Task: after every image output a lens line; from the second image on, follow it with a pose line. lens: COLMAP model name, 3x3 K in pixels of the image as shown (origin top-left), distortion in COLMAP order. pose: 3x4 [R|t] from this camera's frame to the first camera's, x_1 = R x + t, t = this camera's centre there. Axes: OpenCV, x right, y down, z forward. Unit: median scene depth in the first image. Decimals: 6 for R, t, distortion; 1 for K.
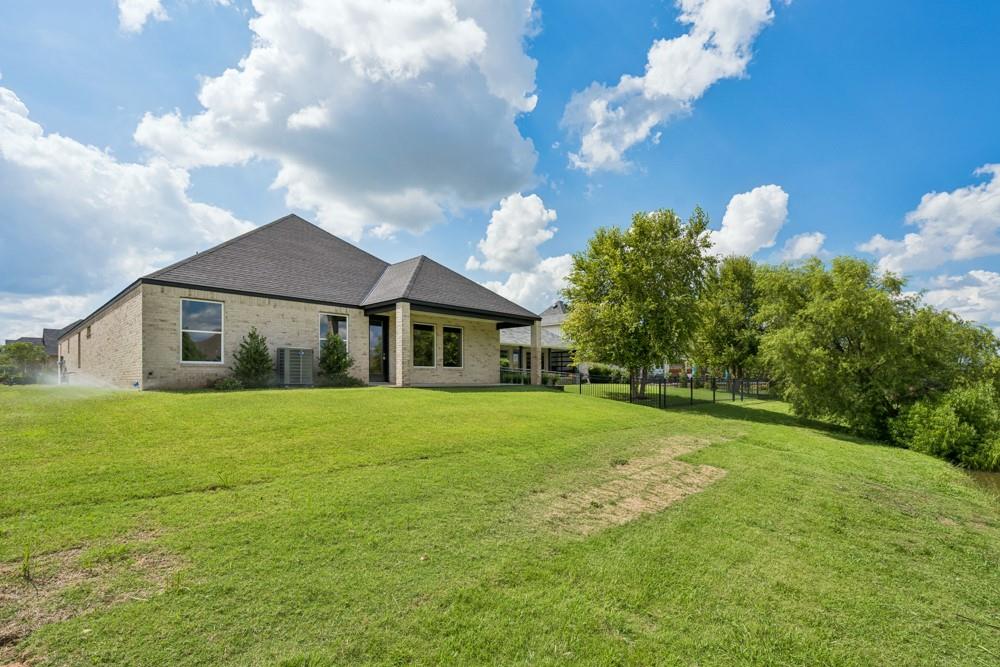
lens RADIAL K [[474.0, 0, 497.8], [0, 474.0, 375.7], [0, 0, 1]] dist [0.013130, 0.000031]
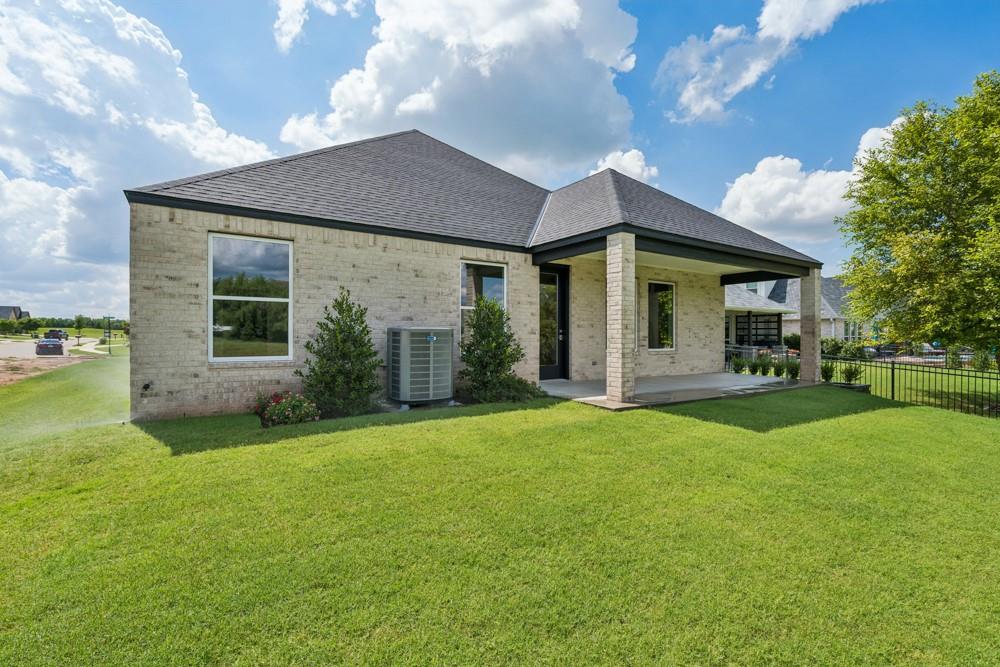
lens RADIAL K [[458.7, 0, 502.0], [0, 458.7, 335.9], [0, 0, 1]] dist [-0.003084, 0.000015]
pose [[0.977305, 0.006021, -0.211753, -0.220273], [-0.004250, 0.999952, 0.008821, -0.050526], [0.211796, -0.007721, 0.977283, 0.500959]]
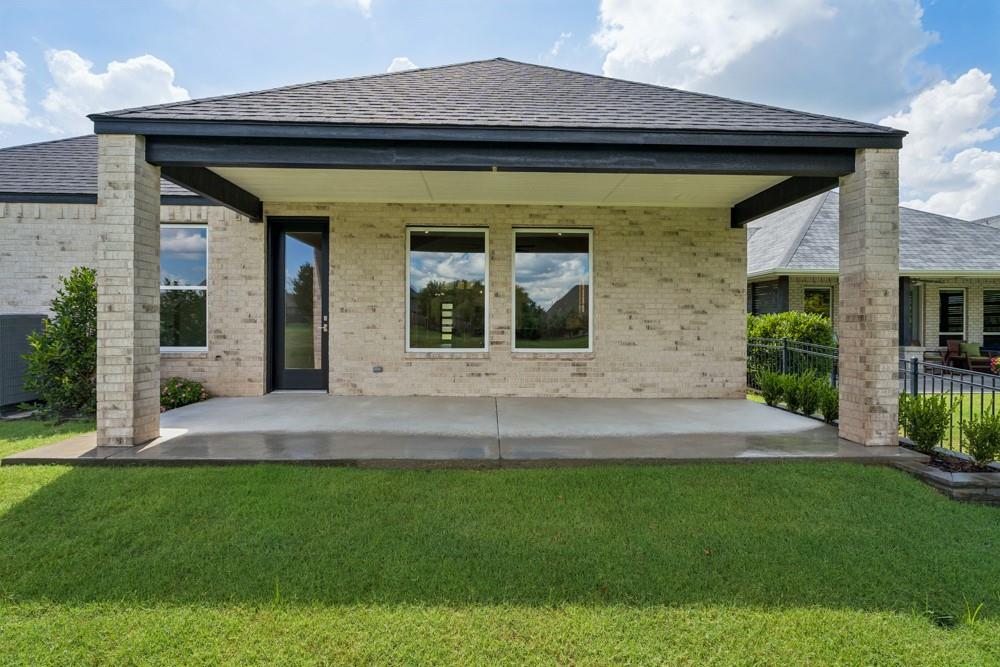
lens RADIAL K [[479.9, 0, 501.3], [0, 479.9, 328.4], [0, 0, 1]] dist [0.003925, 0.000606]
pose [[0.714053, 0.006462, -0.700062, 0.156689], [-0.000859, 0.999965, 0.008353, -0.046244], [0.700091, -0.005363, 0.714034, 0.949564]]
